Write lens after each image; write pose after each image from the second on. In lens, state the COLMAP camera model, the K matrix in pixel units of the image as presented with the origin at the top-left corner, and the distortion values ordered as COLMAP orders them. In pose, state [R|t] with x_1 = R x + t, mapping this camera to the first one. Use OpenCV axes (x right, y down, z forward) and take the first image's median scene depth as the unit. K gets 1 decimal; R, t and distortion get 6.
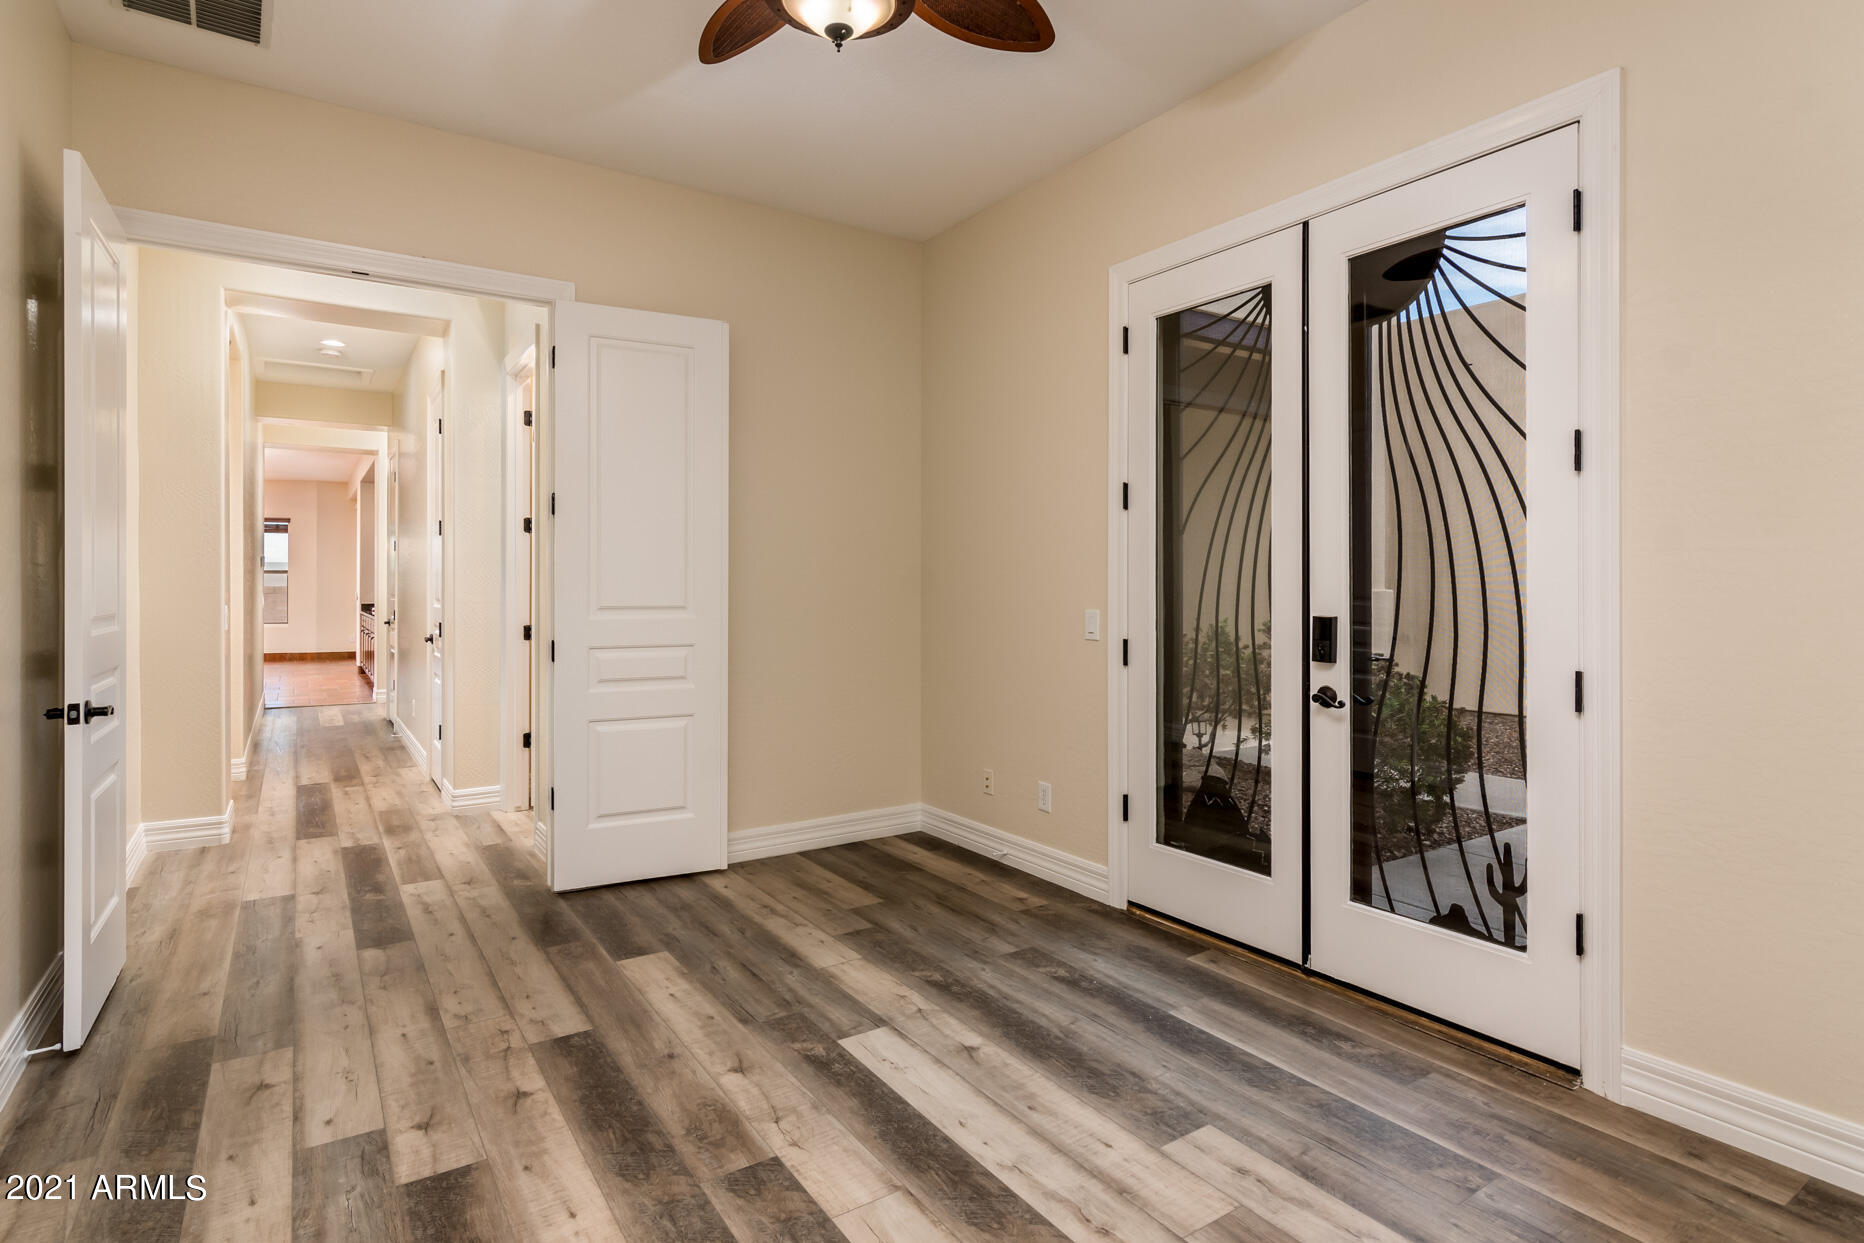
lens RADIAL K [[950.1, 0, 932.2], [0, 950.1, 602.3], [0, 0, 1]] dist [-0.000764, 0.000558]
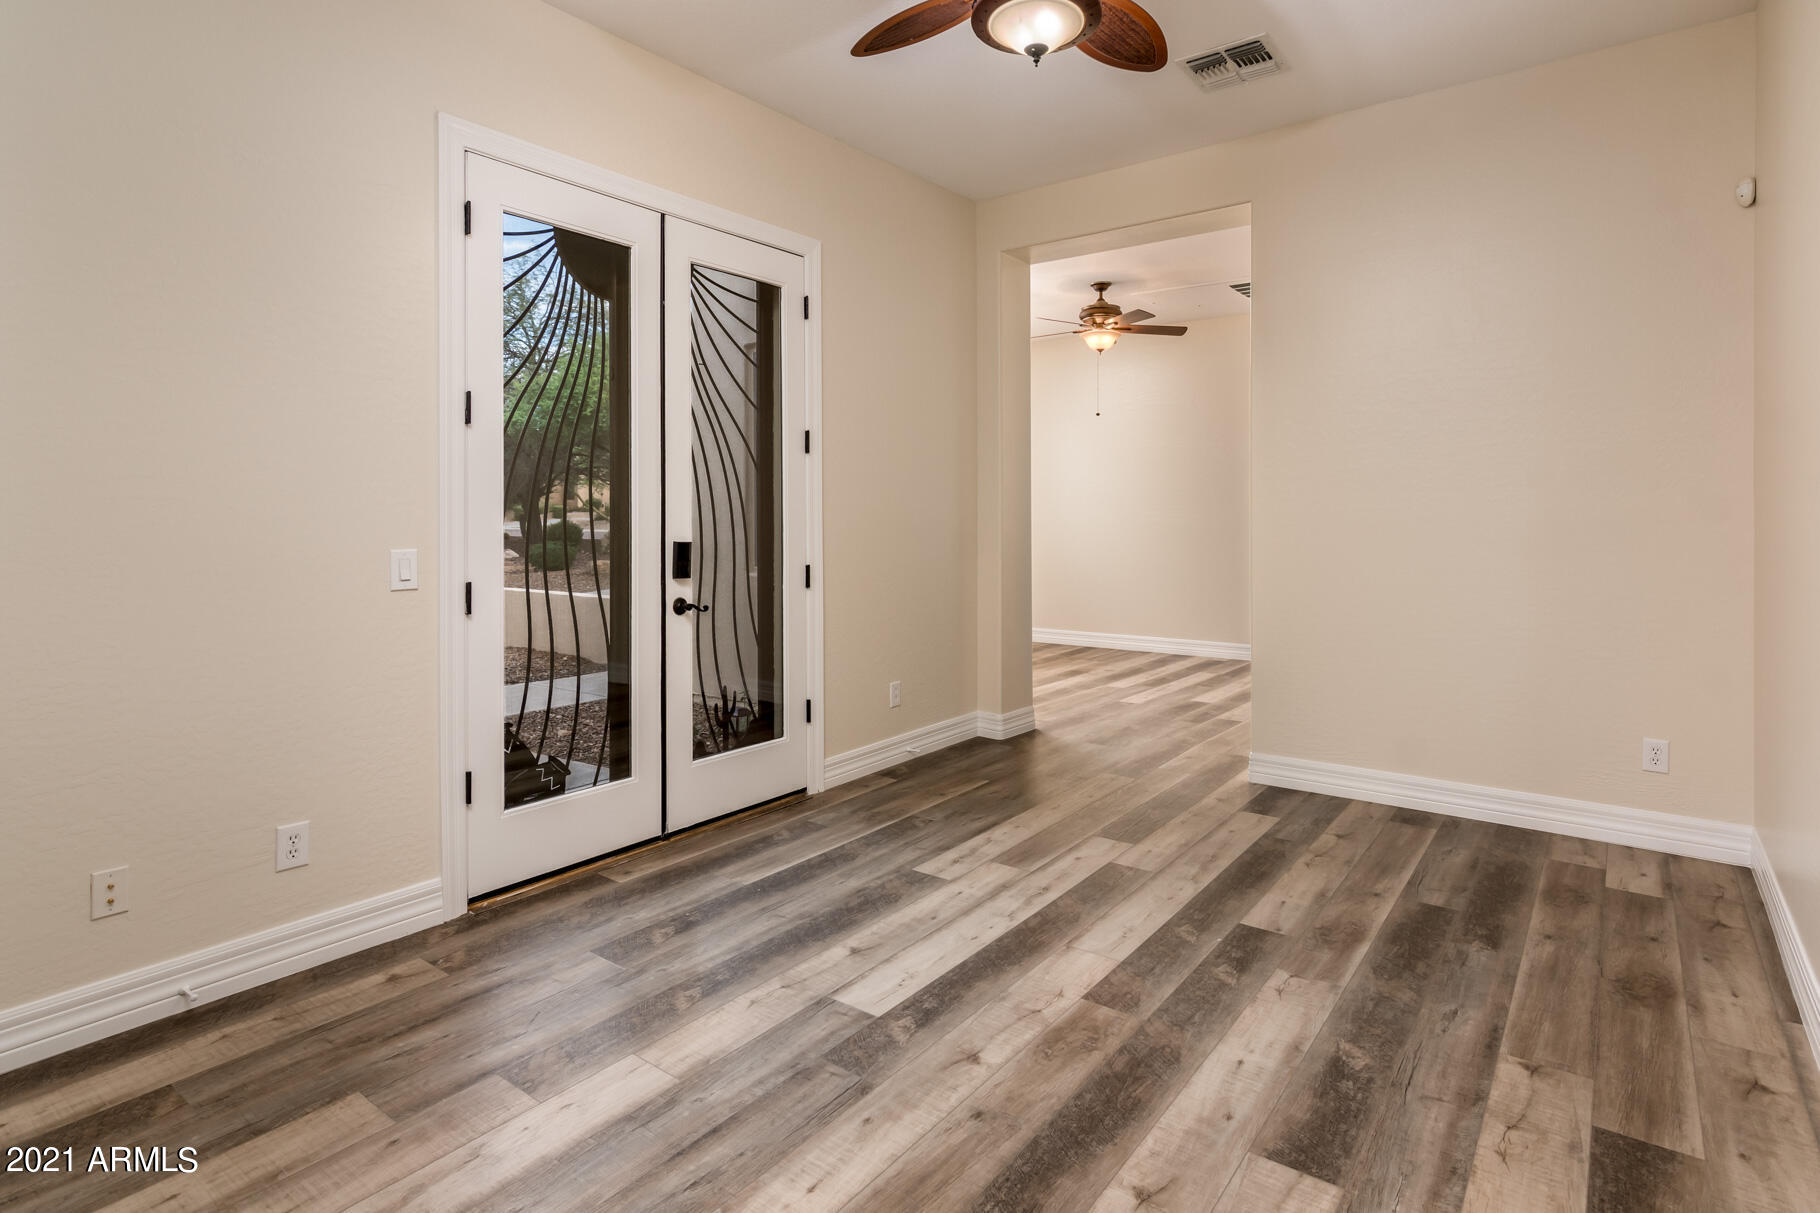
lens RADIAL K [[937.4, 0, 902.7], [0, 937.4, 537.6], [0, 0, 1]] dist [-0.001337, -0.000707]
pose [[-0.317796, -0.017931, 0.947989, -0.978968], [0.020916, 0.999445, 0.025916, -0.017939], [-0.947928, 0.028064, -0.317245, 1.292343]]
